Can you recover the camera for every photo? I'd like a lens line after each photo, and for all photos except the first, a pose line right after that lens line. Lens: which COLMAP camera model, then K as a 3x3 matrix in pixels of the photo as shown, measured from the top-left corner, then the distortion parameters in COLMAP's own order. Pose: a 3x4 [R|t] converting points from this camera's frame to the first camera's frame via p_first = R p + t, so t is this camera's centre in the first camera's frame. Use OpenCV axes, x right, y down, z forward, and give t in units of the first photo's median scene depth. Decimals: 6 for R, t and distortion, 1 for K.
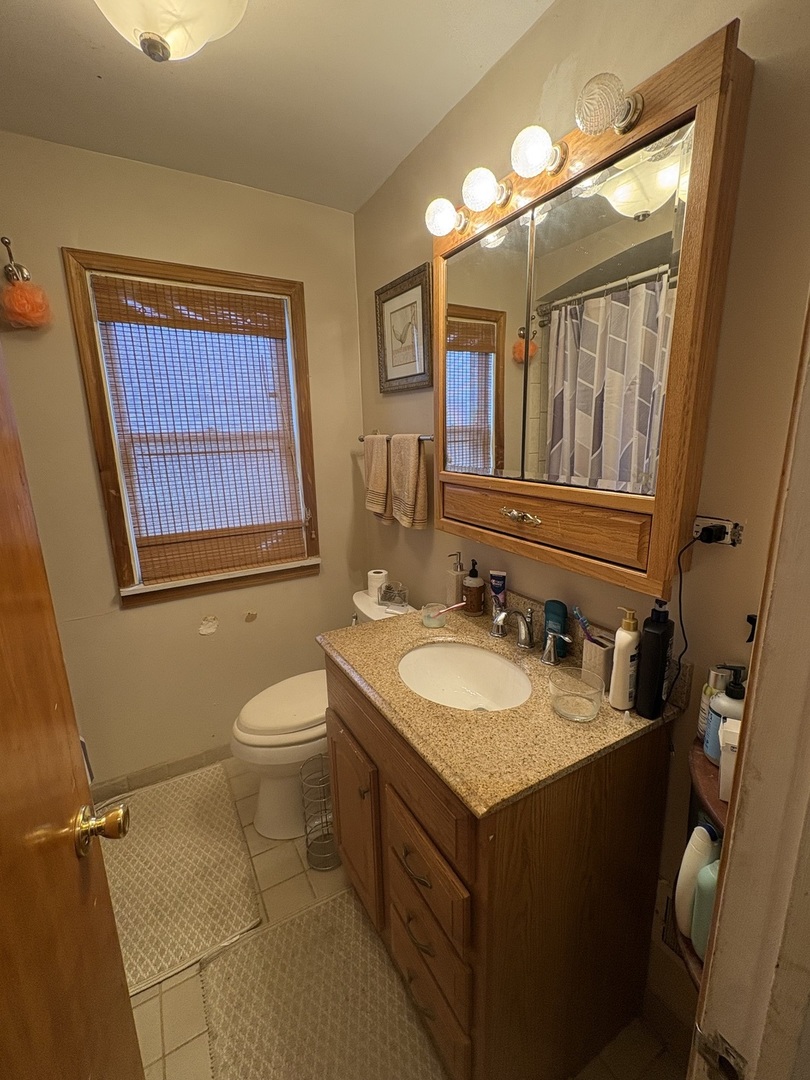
lens RADIAL K [[464.0, 0, 405.0], [0, 464.0, 540.0], [0, 0, 1]] dist [-0.000492, 0.000426]
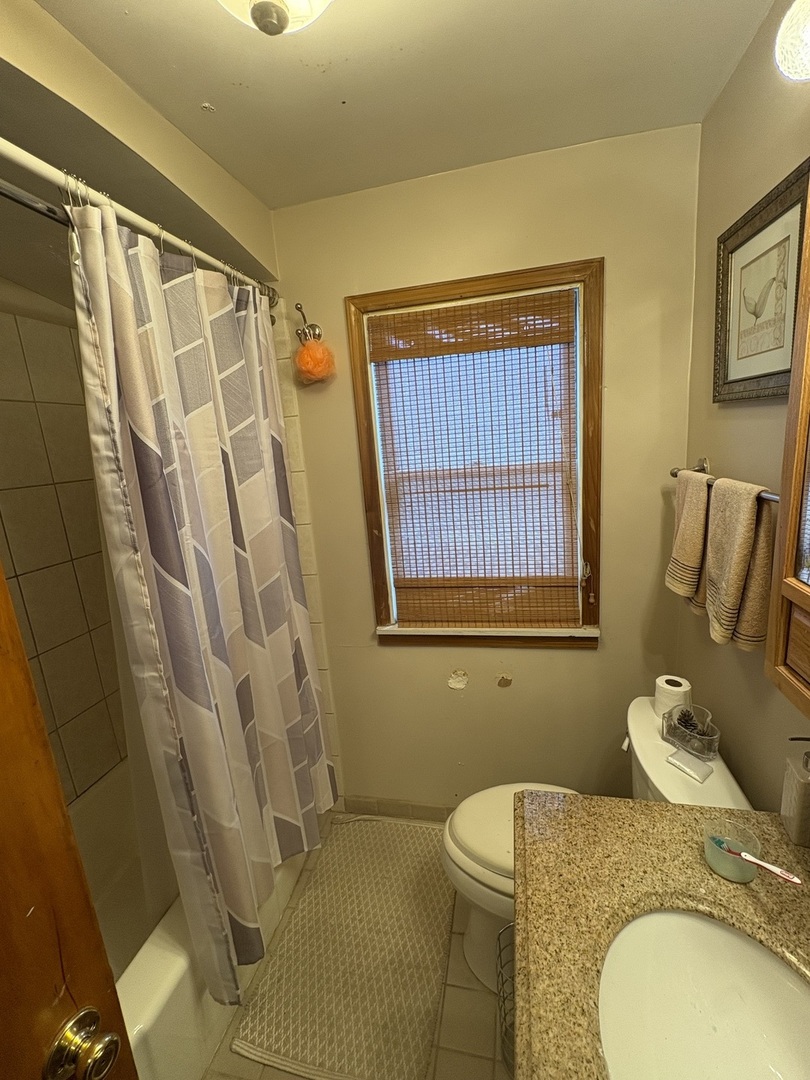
lens RADIAL K [[464.0, 0, 405.0], [0, 464.0, 540.0], [0, 0, 1]] dist [-0.000492, 0.000426]
pose [[0.737286, 0.104857, -0.667393, 0.081684], [-0.089374, 0.994337, 0.057491, -0.141770], [0.669643, 0.017261, 0.742483, 0.282868]]
